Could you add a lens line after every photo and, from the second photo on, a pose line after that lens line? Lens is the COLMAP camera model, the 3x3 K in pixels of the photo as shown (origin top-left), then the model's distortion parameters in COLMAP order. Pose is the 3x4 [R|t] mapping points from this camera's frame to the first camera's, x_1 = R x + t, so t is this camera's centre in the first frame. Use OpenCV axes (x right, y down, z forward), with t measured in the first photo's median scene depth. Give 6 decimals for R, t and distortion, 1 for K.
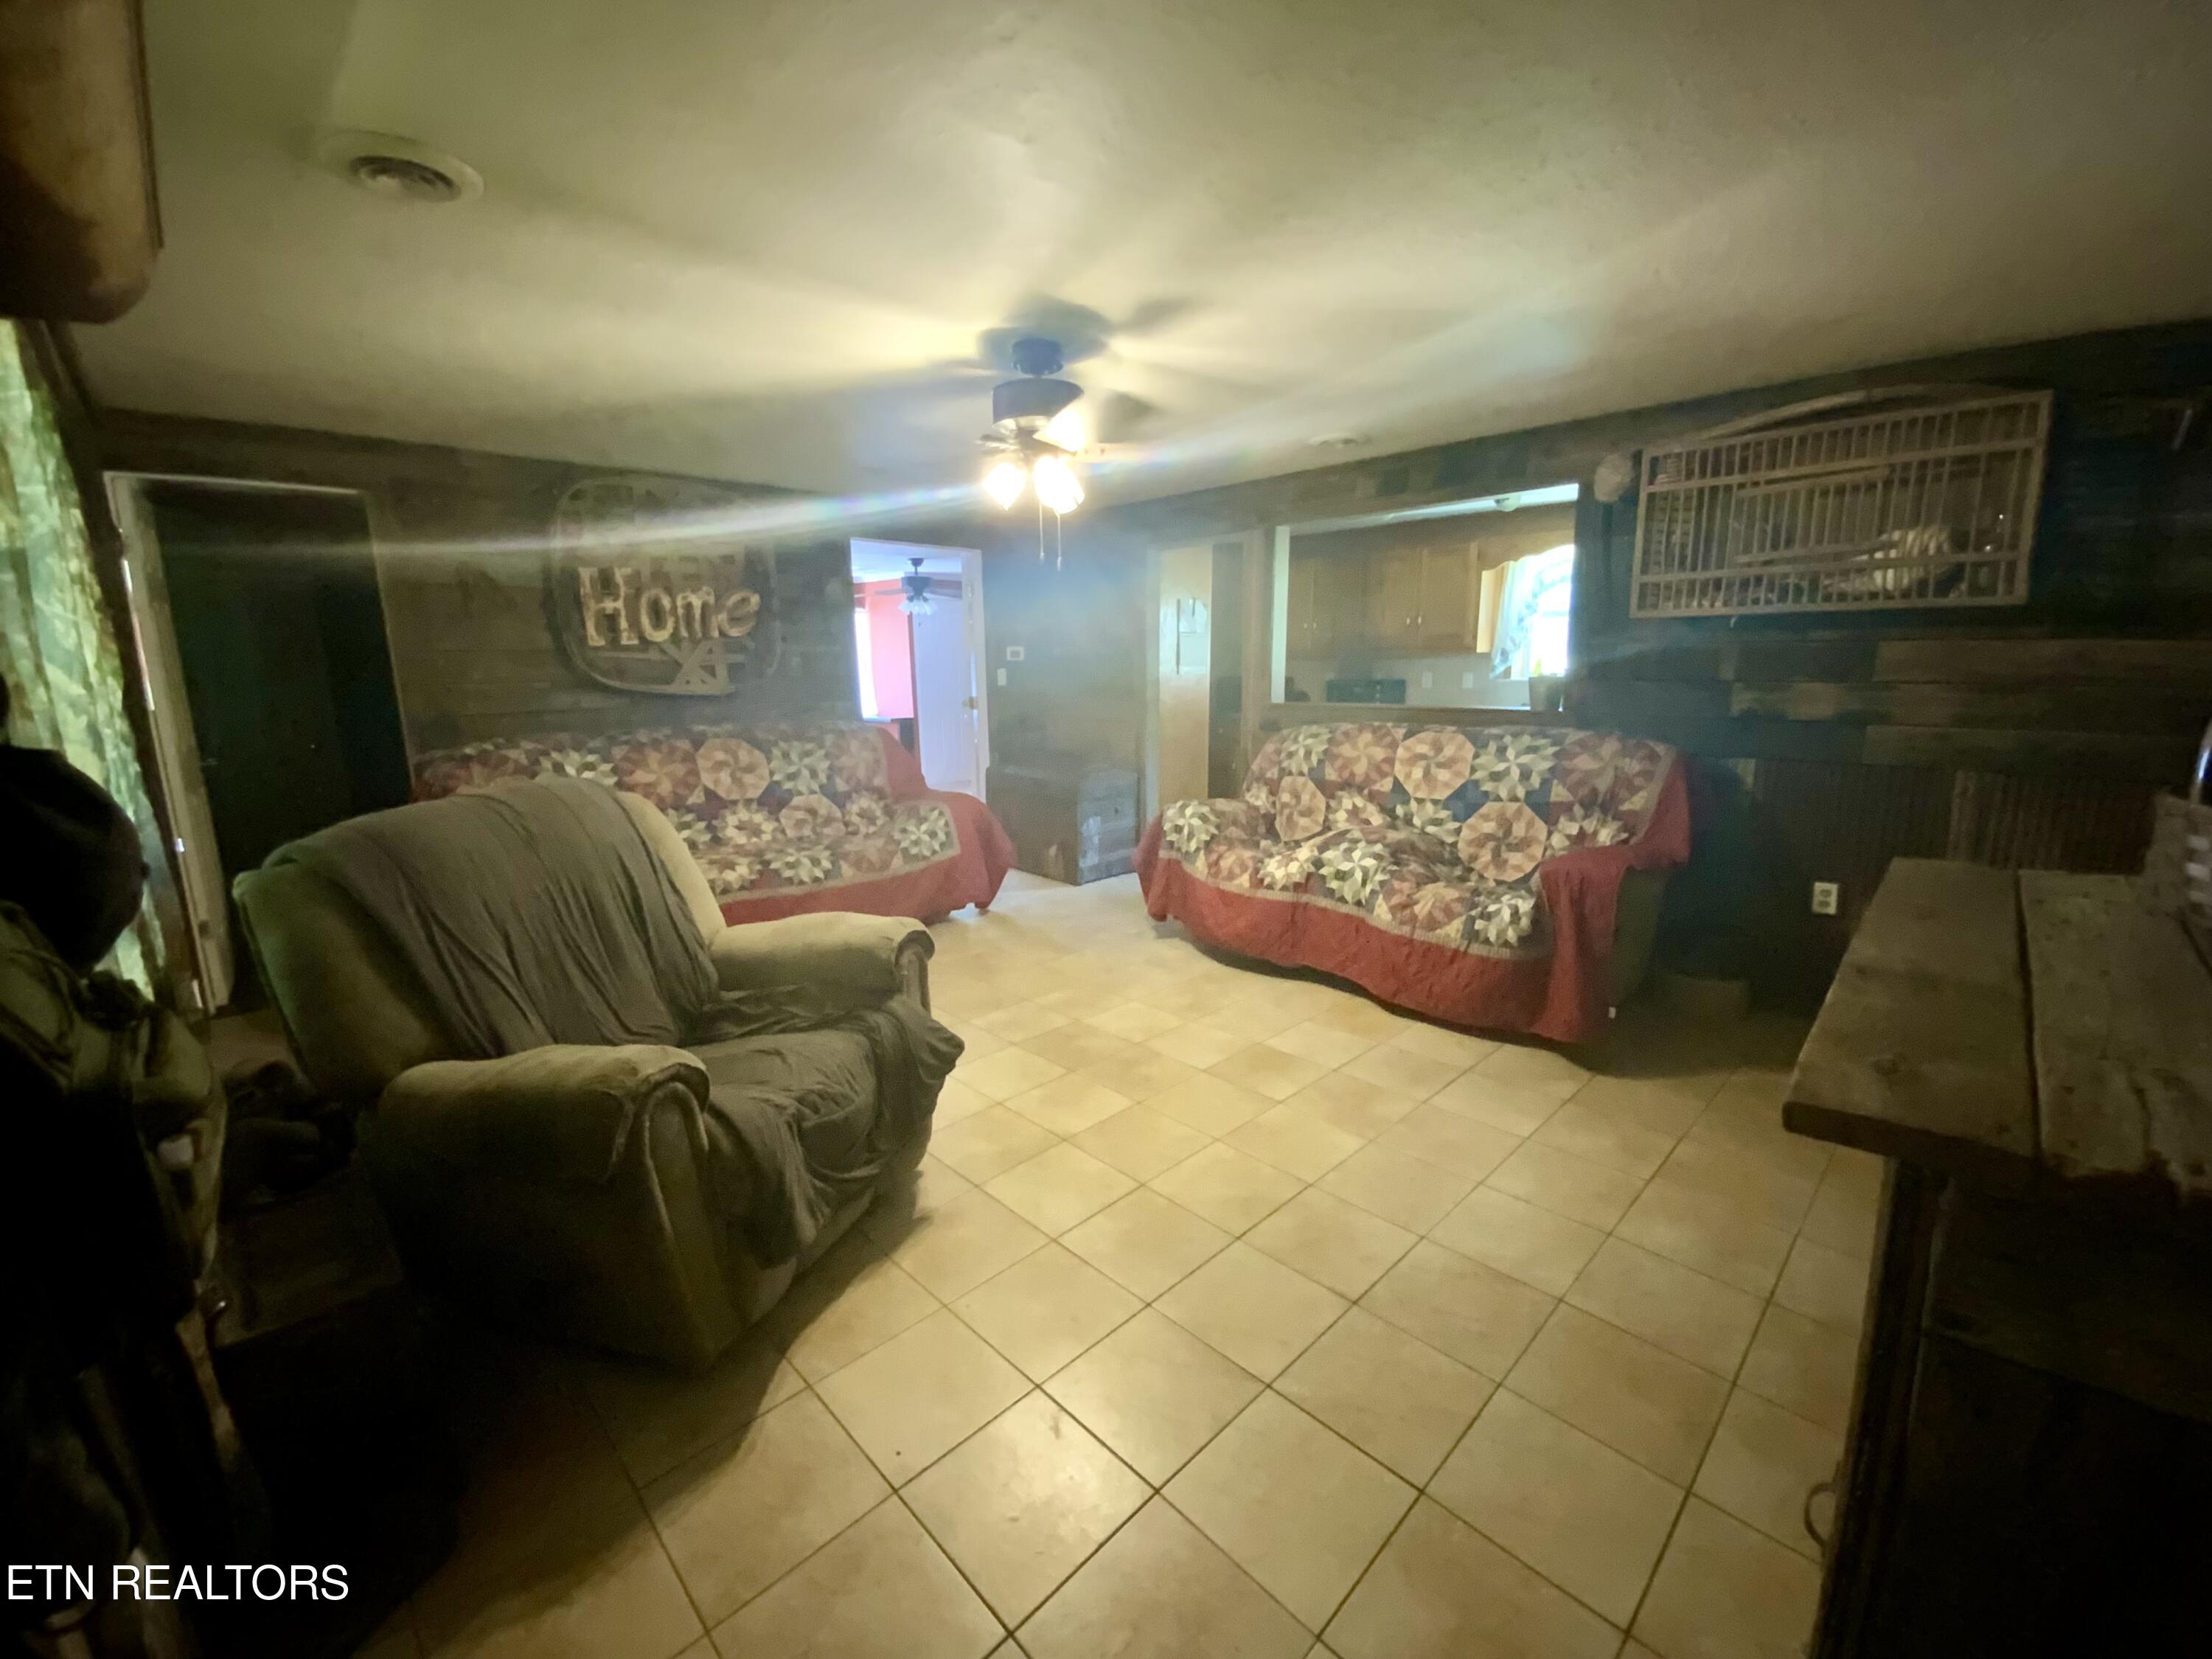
lens RADIAL K [[914.9, 0, 1114.1], [0, 914.9, 824.0], [0, 0, 1]] dist [0.027529, -0.019197]
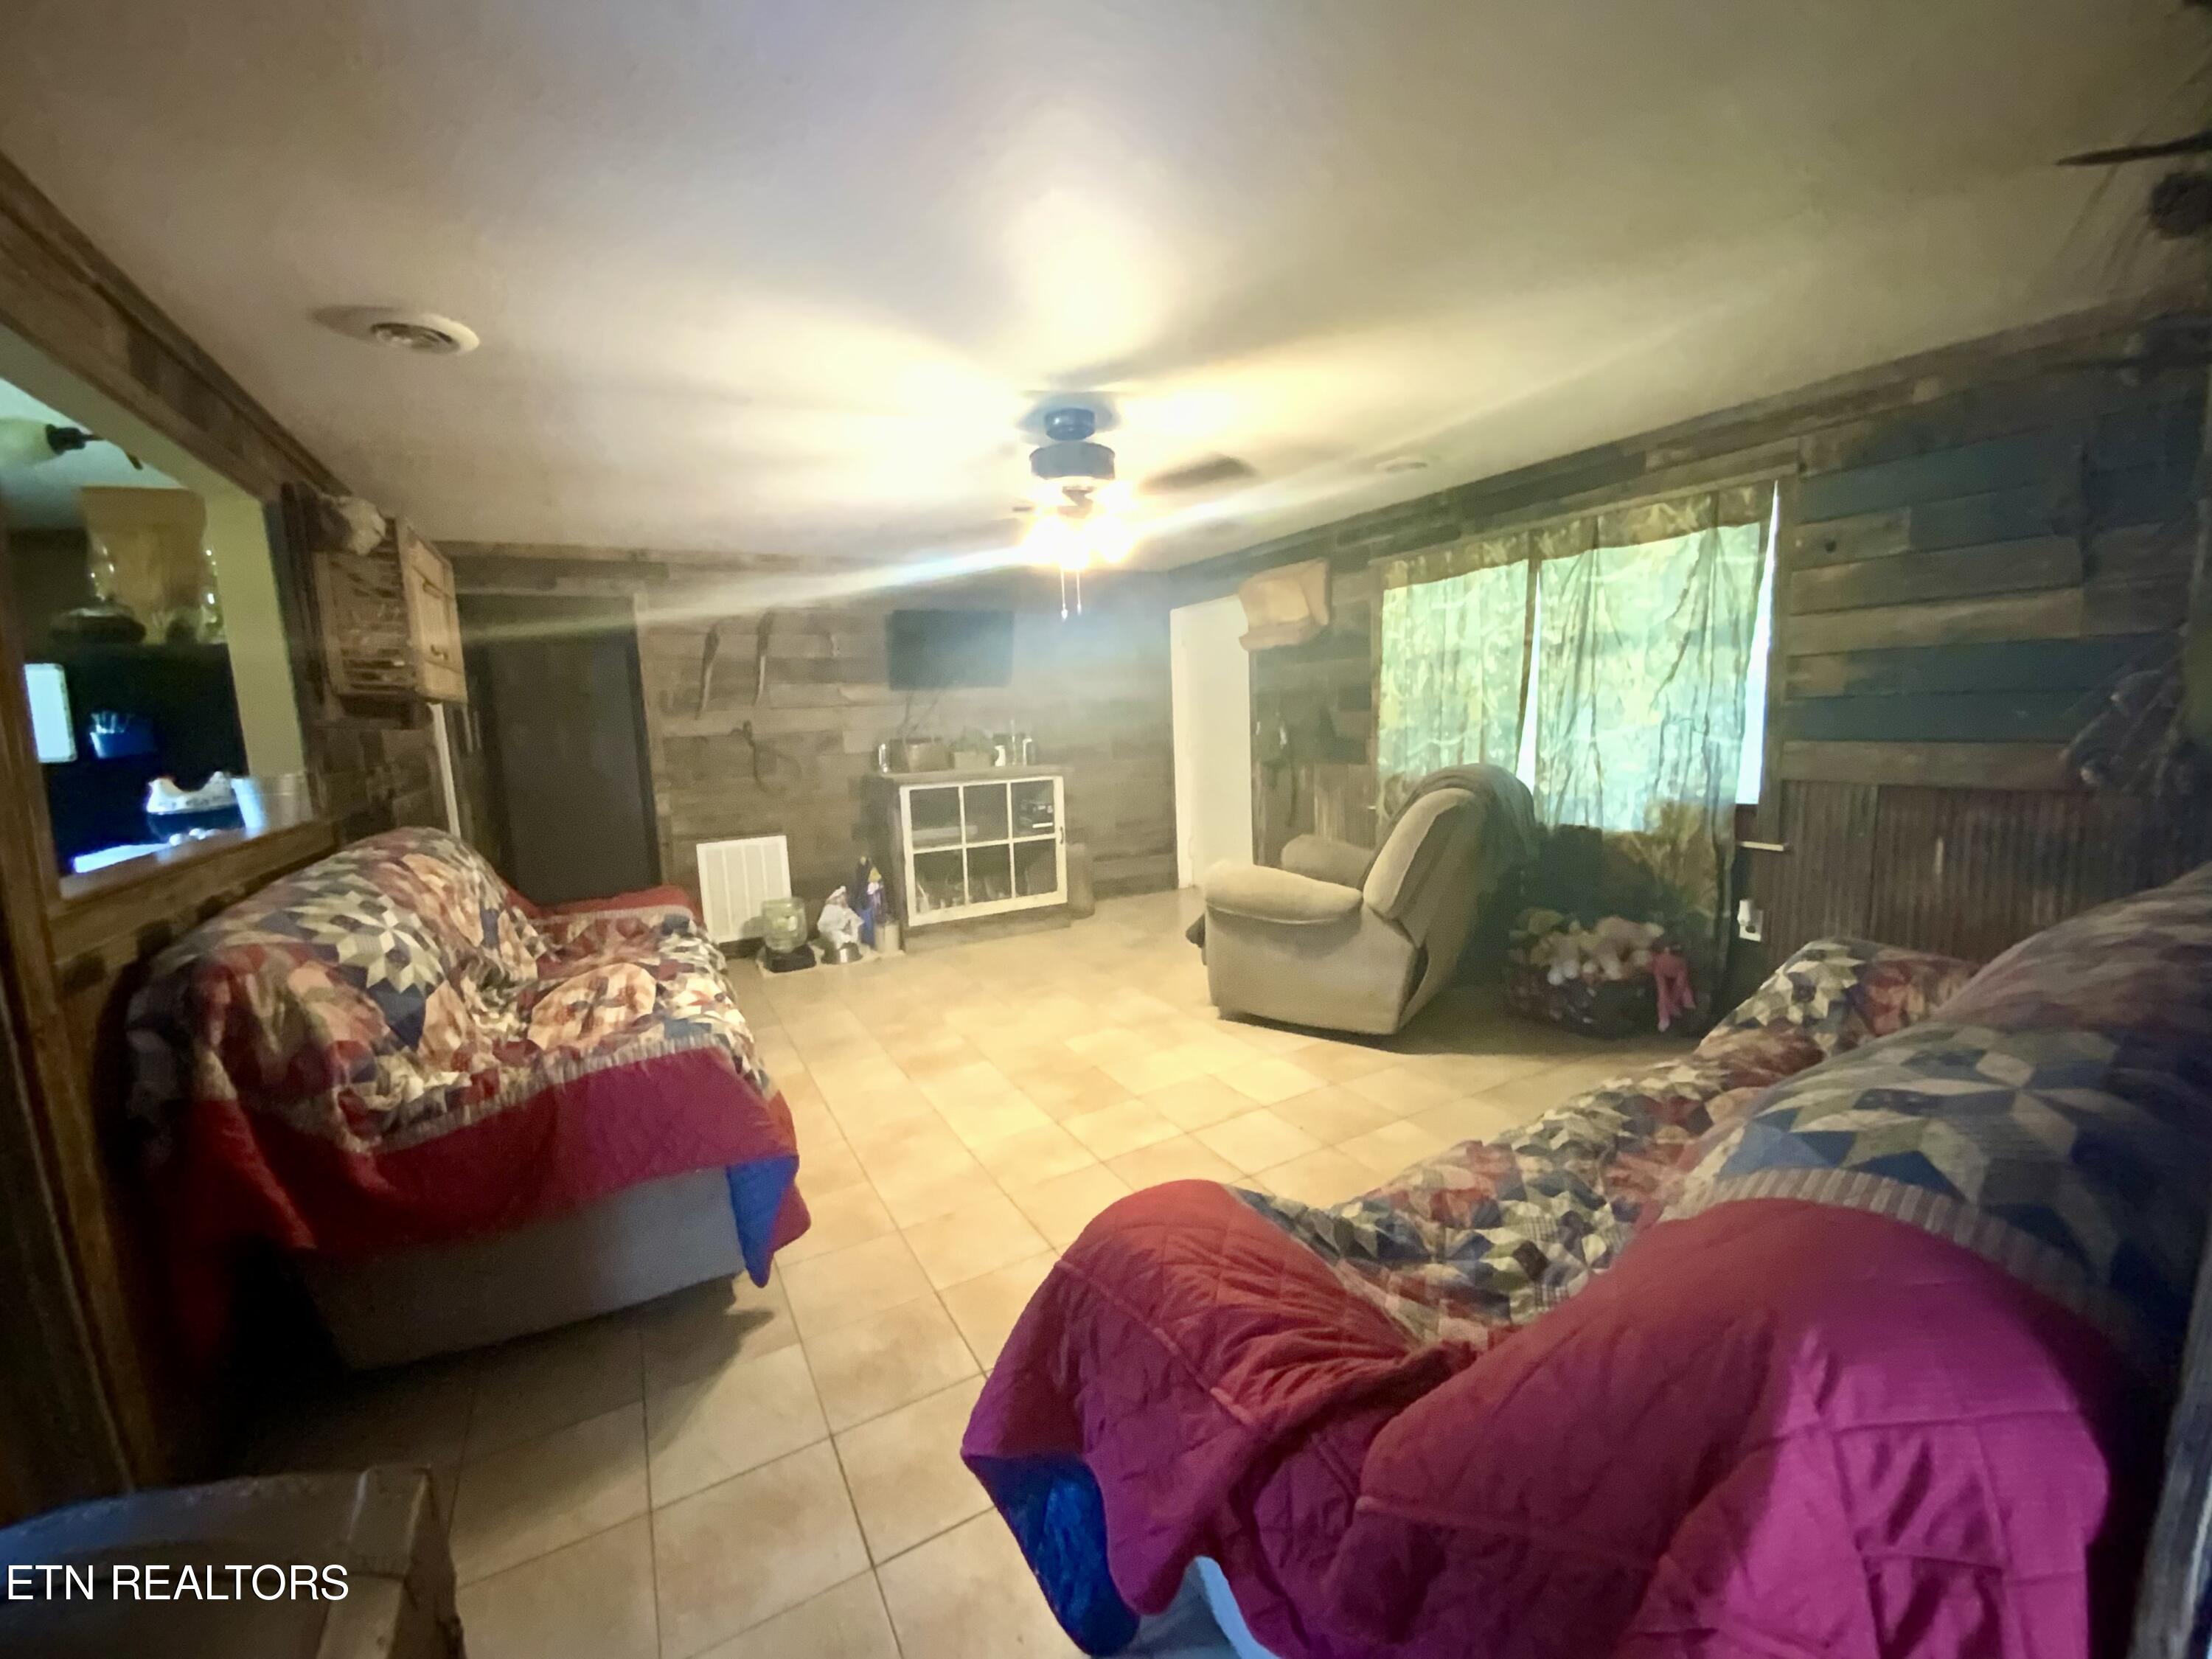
lens RADIAL K [[914.9, 0, 1114.1], [0, 914.9, 824.0], [0, 0, 1]] dist [0.027529, -0.019197]
pose [[-0.967154, 0.021247, 0.253302, -0.369679], [0.098318, 0.950211, 0.295690, -0.354750], [-0.234408, 0.310881, -0.921089, 1.978463]]
